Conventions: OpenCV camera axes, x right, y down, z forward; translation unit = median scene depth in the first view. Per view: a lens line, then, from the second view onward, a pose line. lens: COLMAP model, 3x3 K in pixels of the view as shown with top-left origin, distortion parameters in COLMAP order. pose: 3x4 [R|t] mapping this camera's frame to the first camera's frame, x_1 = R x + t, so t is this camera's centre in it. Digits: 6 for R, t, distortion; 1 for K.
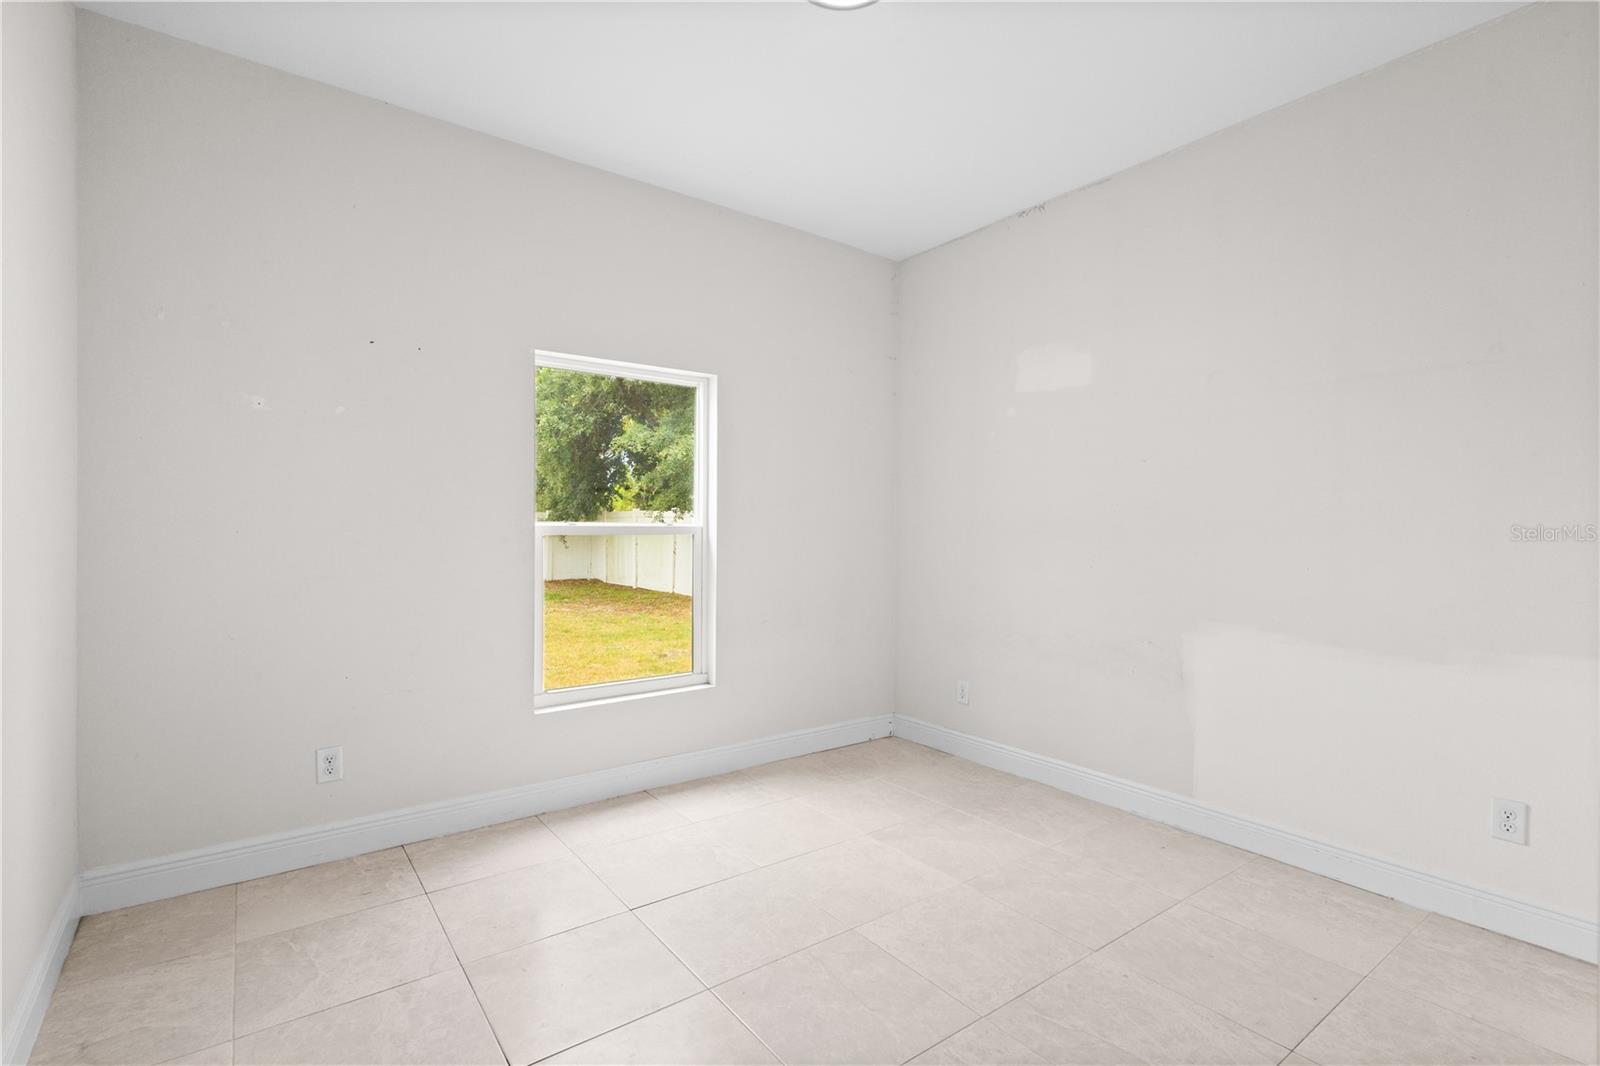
lens RADIAL K [[742.1, 0, 799.3], [0, 742.1, 532.5], [0, 0, 1]] dist [0.010164, -0.001259]
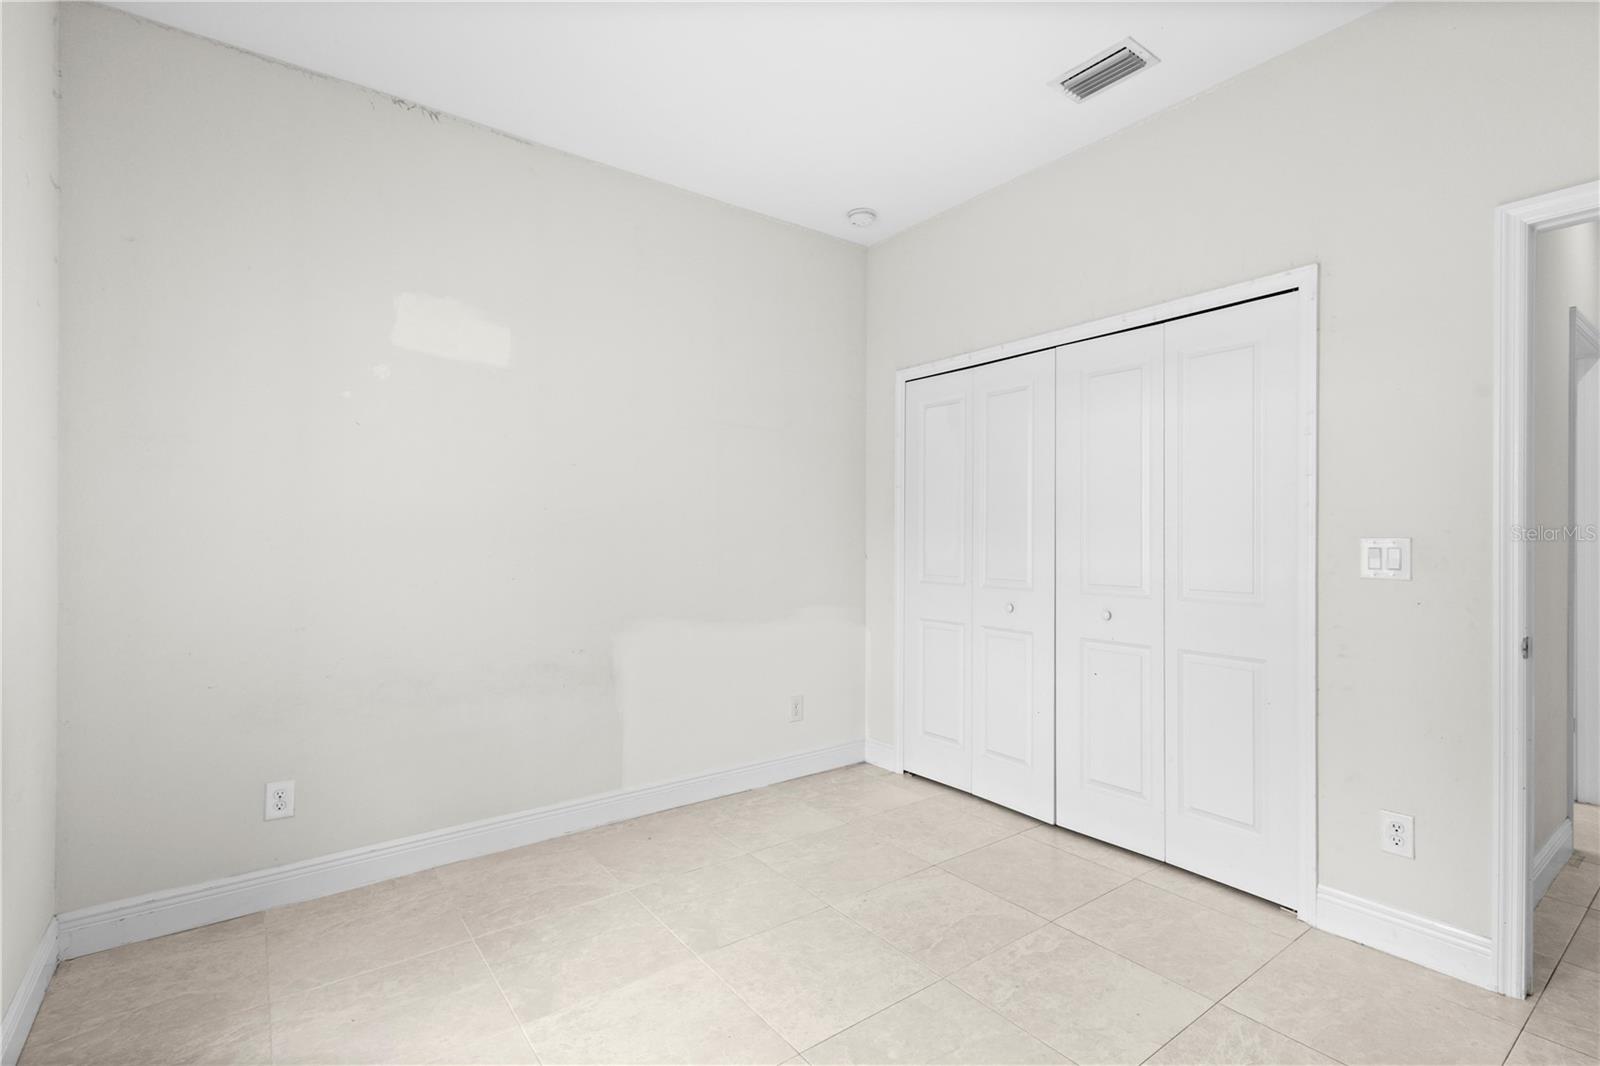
lens RADIAL K [[742.1, 0, 800.1], [0, 742.1, 530.2], [0, 0, 1]] dist [0.010164, -0.001259]
pose [[-0.001391, -0.001850, 0.999997, -0.519045], [0.007137, 0.999973, 0.001860, -0.009523], [-0.999974, 0.007140, -0.001378, 0.735441]]
